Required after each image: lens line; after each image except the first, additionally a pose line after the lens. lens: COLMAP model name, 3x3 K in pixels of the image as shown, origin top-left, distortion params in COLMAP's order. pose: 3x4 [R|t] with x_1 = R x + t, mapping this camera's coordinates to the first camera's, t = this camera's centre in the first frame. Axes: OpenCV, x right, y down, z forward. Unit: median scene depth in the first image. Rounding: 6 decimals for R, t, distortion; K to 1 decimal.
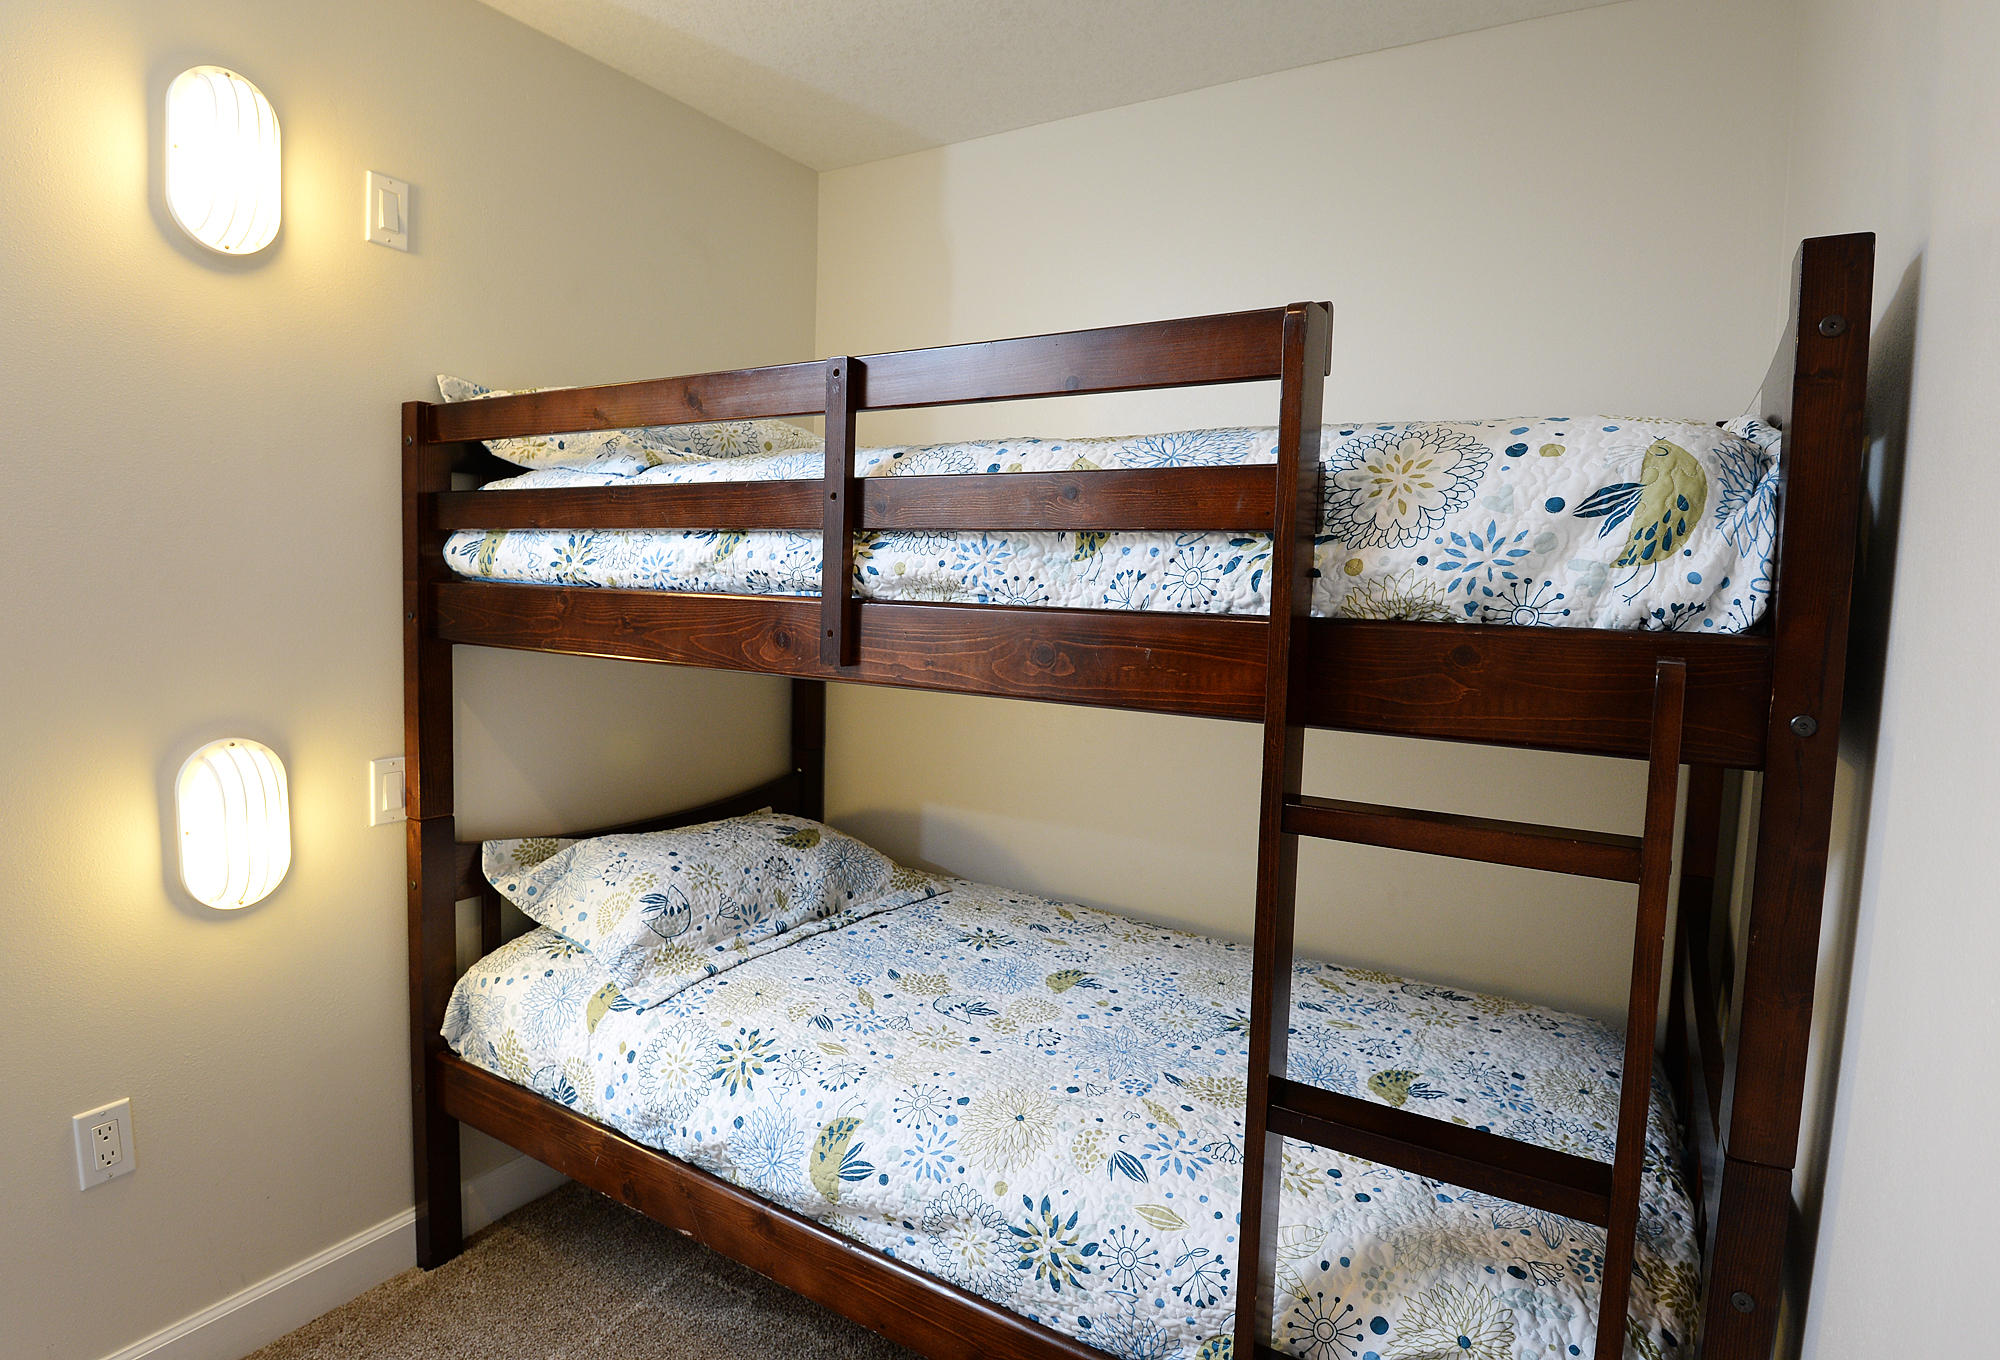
lens RADIAL K [[1027.1, 0, 1000.0], [0, 1027.1, 680.0], [0, 0, 1]] dist [0.002952, -0.017310]
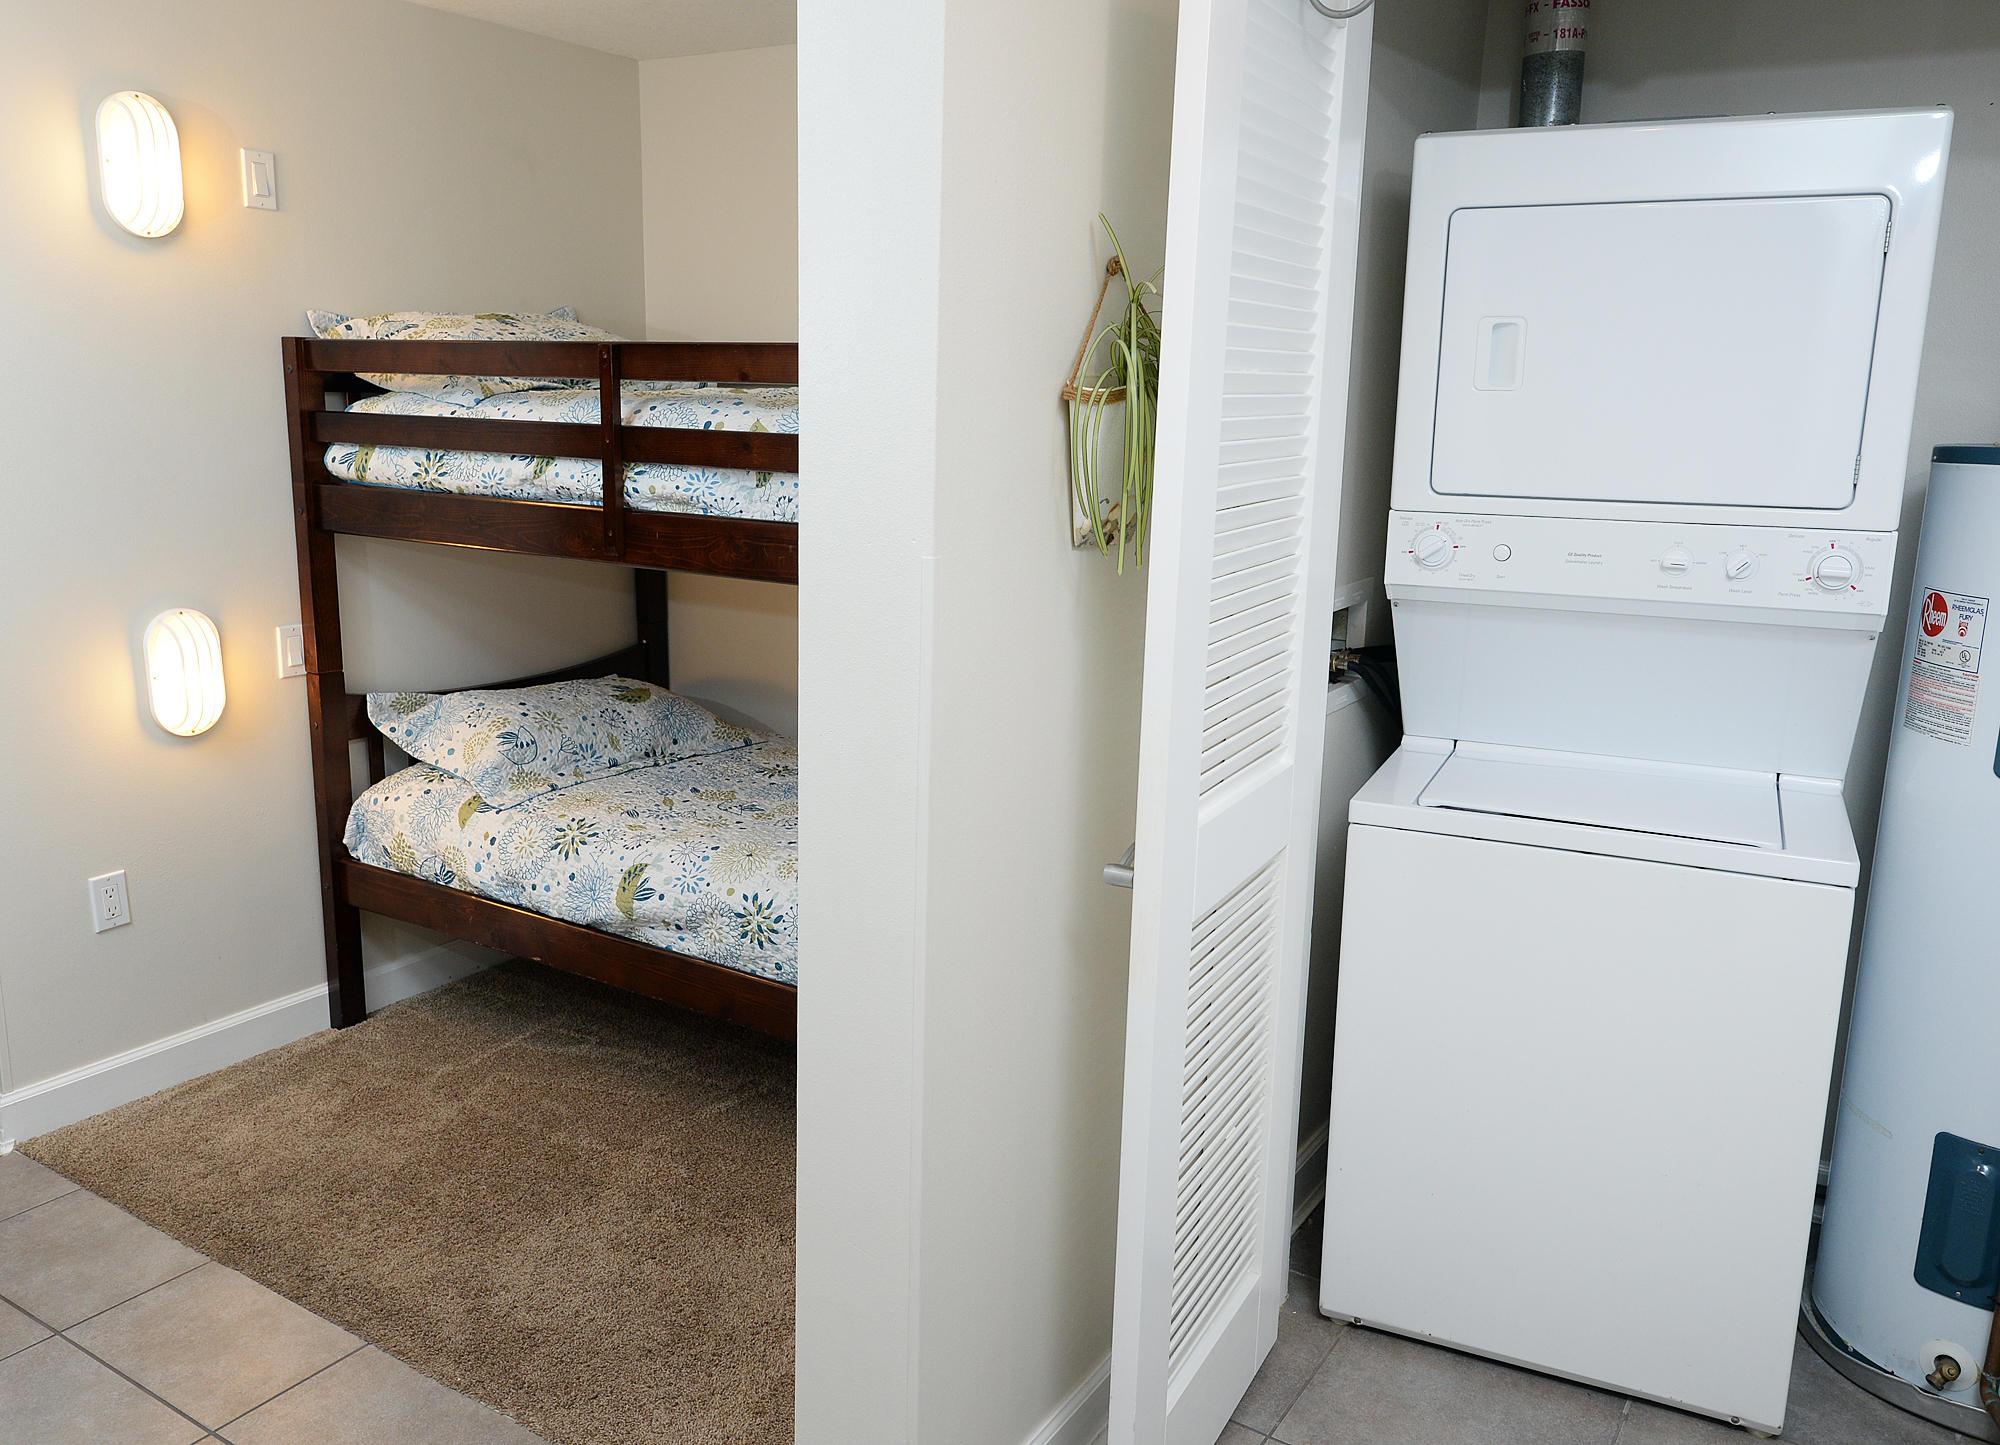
lens RADIAL K [[1527.3, 0, 1033.1], [0, 1527.3, 728.8], [0, 0, 1]] dist [0.029929, -0.003550]
pose [[0.999924, -0.004683, -0.011406, 0.368480], [0.006036, 0.992556, 0.121639, -0.023273], [0.010752, -0.121699, 0.992509, -0.959210]]
